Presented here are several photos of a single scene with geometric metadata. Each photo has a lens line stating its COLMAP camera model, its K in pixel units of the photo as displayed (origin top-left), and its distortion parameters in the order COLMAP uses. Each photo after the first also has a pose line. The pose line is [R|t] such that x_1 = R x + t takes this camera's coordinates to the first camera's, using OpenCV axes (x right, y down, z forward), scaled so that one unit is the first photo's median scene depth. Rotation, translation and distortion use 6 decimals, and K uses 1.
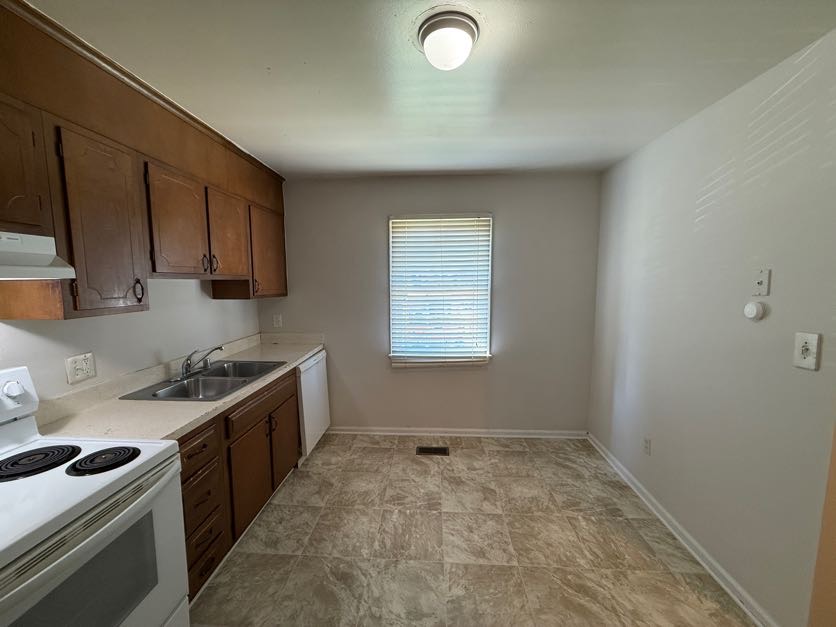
lens RADIAL K [[332.3, 0, 415.8], [0, 332.3, 315.2], [0, 0, 1]] dist [-0.000785, 0.000048]
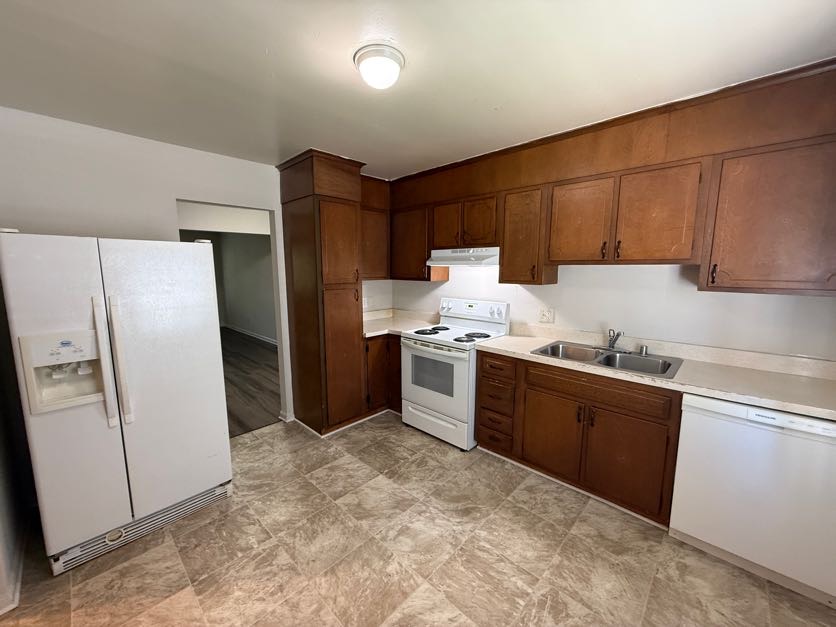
lens RADIAL K [[332.3, 0, 415.8], [0, 332.3, 315.2], [0, 0, 1]] dist [-0.000785, 0.000048]
pose [[-0.652665, 0.107475, -0.749985, 0.560513], [-0.080119, 0.974547, 0.209378, -0.112497], [0.753398, 0.196742, -0.627442, 1.126888]]
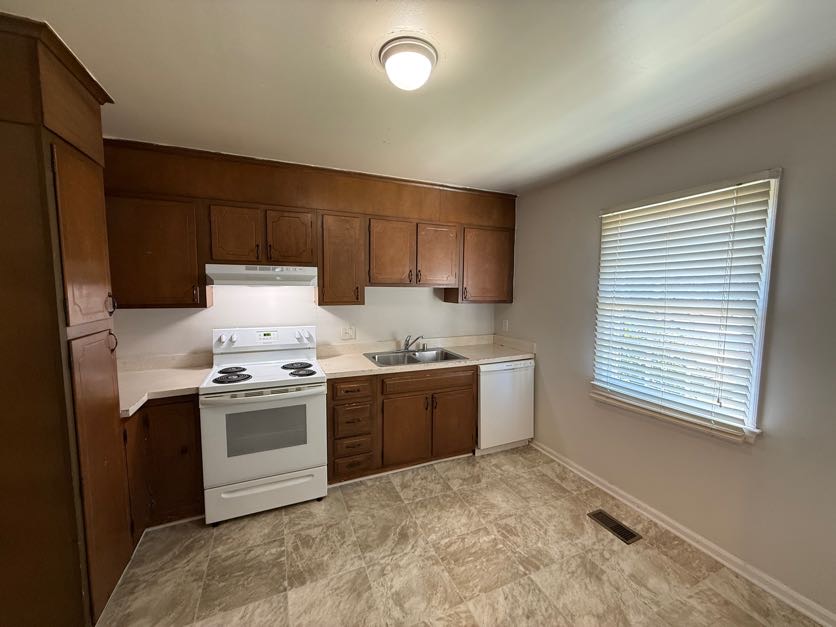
lens RADIAL K [[332.3, 0, 415.8], [0, 332.3, 315.2], [0, 0, 1]] dist [-0.000785, 0.000048]
pose [[0.445443, 0.083141, -0.891442, 0.613562], [-0.104418, 0.993708, 0.040503, -0.042434], [0.889200, 0.075041, 0.451322, 0.334659]]
